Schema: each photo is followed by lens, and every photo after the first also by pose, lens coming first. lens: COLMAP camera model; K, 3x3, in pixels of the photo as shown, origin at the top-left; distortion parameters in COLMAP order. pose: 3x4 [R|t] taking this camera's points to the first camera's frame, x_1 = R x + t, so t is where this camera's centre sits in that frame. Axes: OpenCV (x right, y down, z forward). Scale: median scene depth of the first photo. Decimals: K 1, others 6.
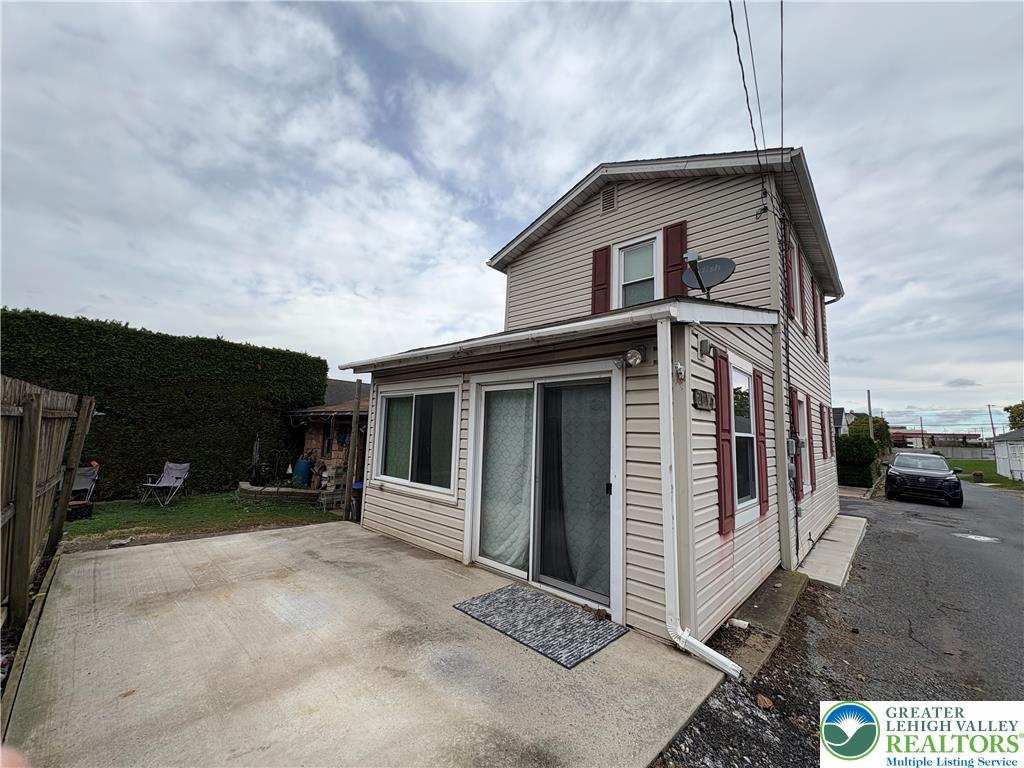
lens RADIAL K [[406.6, 0, 513.2], [0, 406.6, 384.8], [0, 0, 1]] dist [0.000479, 0.000287]
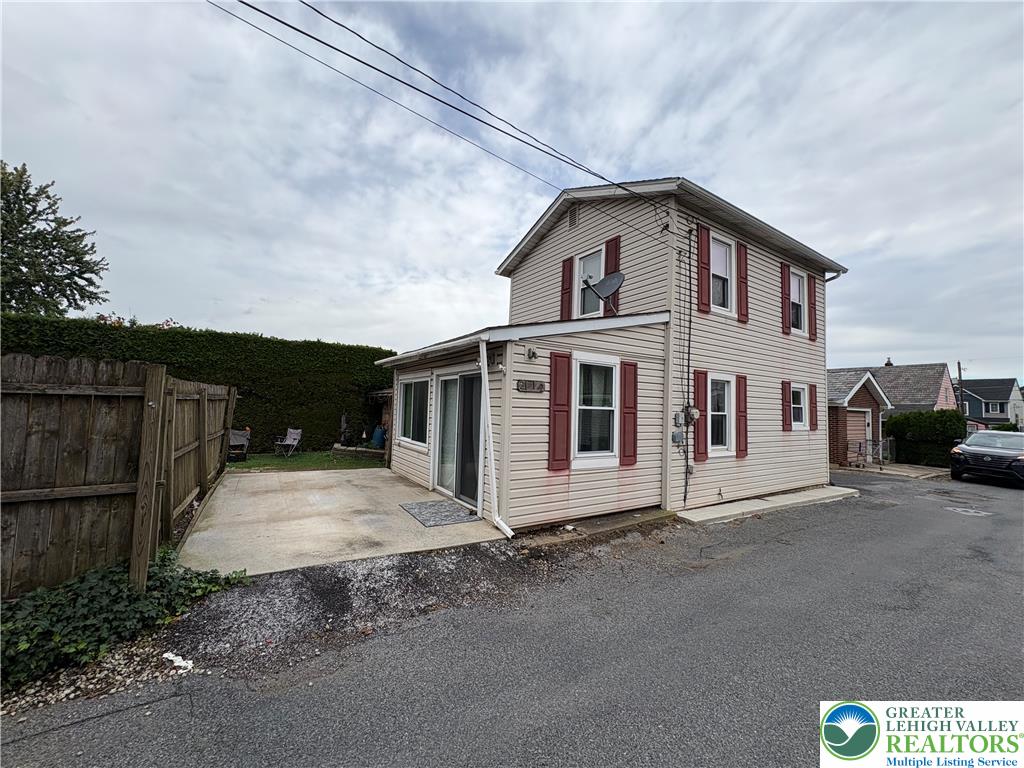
lens RADIAL K [[406.6, 0, 513.2], [0, 406.6, 384.8], [0, 0, 1]] dist [0.000479, 0.000287]
pose [[0.969432, -0.015947, -0.244841, 0.486640], [0.029674, 0.998181, 0.052481, -0.032981], [0.243559, -0.058142, 0.968142, -0.351265]]
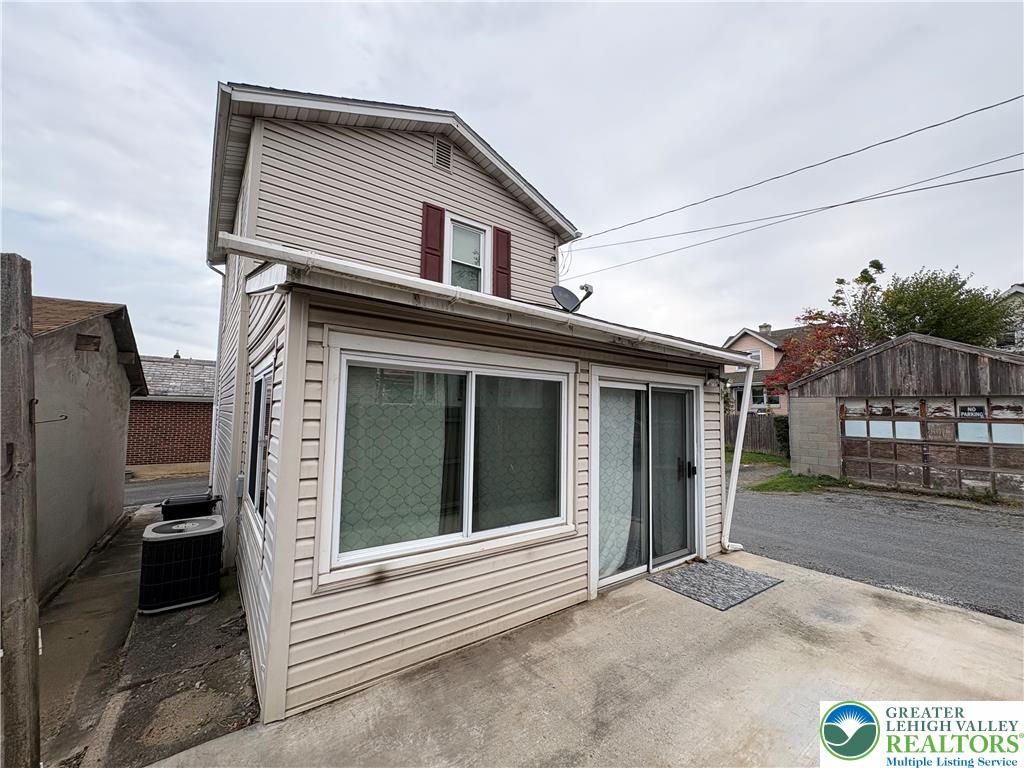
lens RADIAL K [[406.6, 0, 513.2], [0, 406.6, 384.8], [0, 0, 1]] dist [0.000479, 0.000287]
pose [[0.174693, 0.042608, 0.983701, -0.796388], [-0.128548, 0.991499, -0.020117, 0.044913], [-0.976196, -0.122938, 0.178685, 0.881025]]
